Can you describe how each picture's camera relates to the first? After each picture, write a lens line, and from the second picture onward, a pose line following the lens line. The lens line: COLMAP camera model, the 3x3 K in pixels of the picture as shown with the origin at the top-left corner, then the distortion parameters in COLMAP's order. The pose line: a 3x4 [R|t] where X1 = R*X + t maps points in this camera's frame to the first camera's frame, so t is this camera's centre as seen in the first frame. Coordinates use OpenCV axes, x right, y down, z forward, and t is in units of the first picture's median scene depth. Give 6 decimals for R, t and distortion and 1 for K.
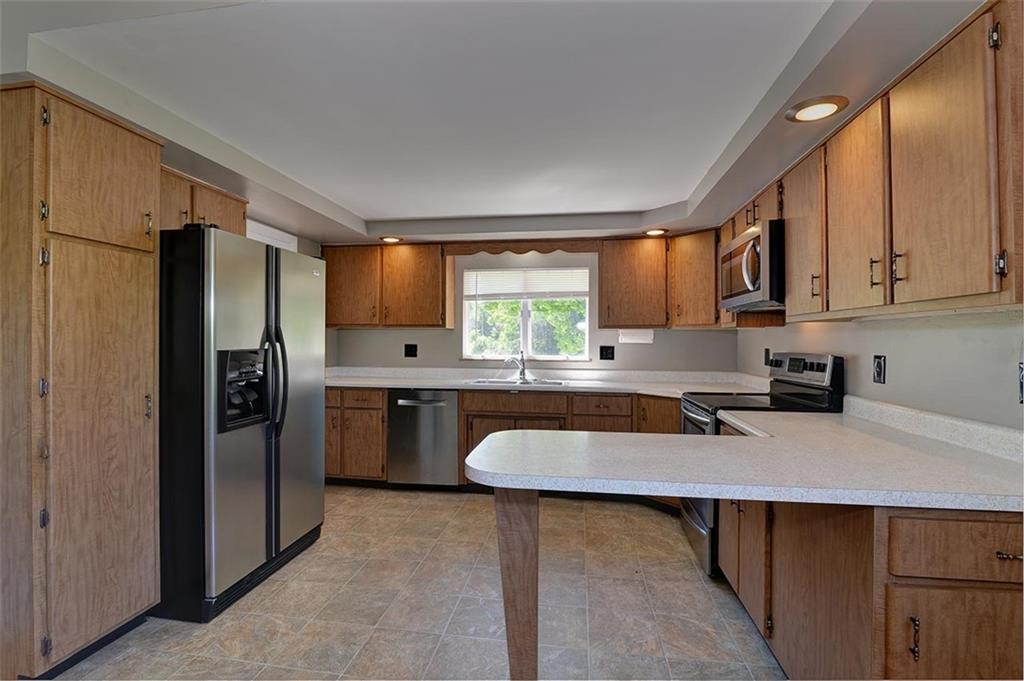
lens RADIAL K [[467.4, 0, 512.0], [0, 467.4, 340.5], [0, 0, 1]] dist [-0.020975, 0.000010]
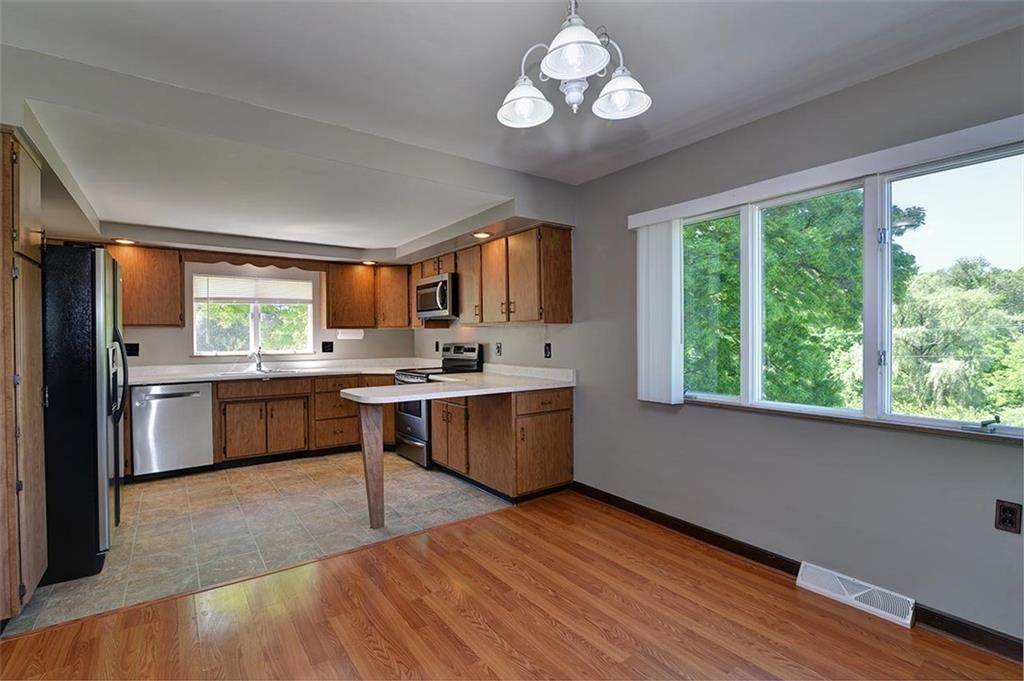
lens RADIAL K [[467.4, 0, 512.0], [0, 467.4, 340.5], [0, 0, 1]] dist [-0.020975, 0.000010]
pose [[0.709249, -0.014697, 0.704805, -0.439608], [0.010119, 0.999892, 0.010668, -0.000767], [-0.704886, -0.000435, 0.709321, -0.374857]]
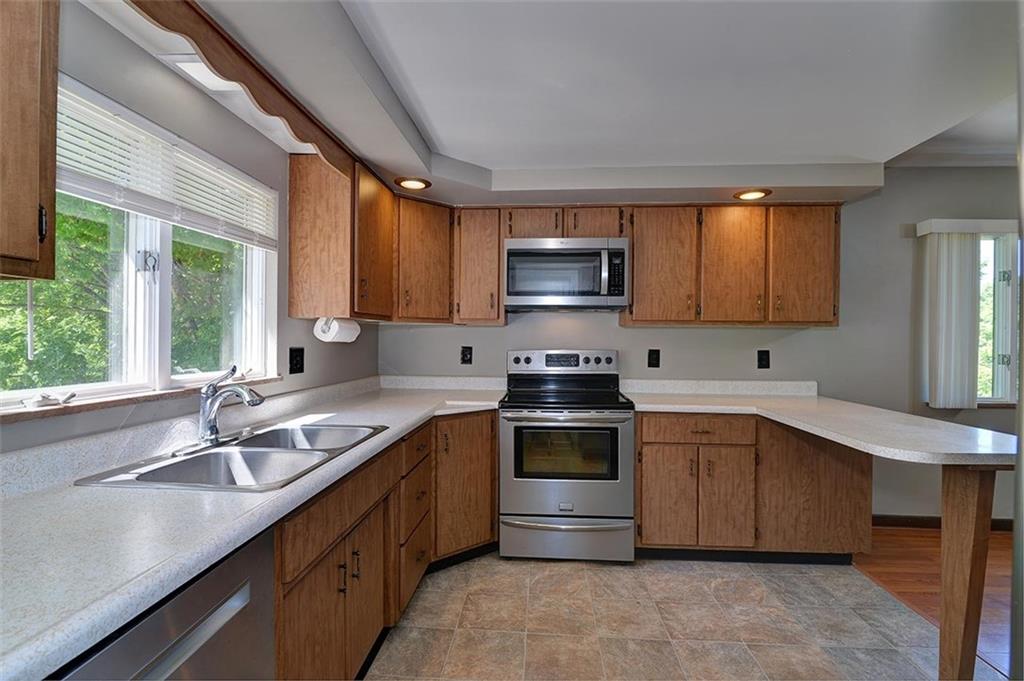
lens RADIAL K [[467.4, 0, 512.0], [0, 467.4, 340.5], [0, 0, 1]] dist [-0.020975, 0.000010]
pose [[-0.068876, -0.009616, 0.997579, -0.442265], [-0.006421, 0.999937, 0.009195, -0.004919], [-0.997605, -0.005772, -0.068934, 0.978619]]
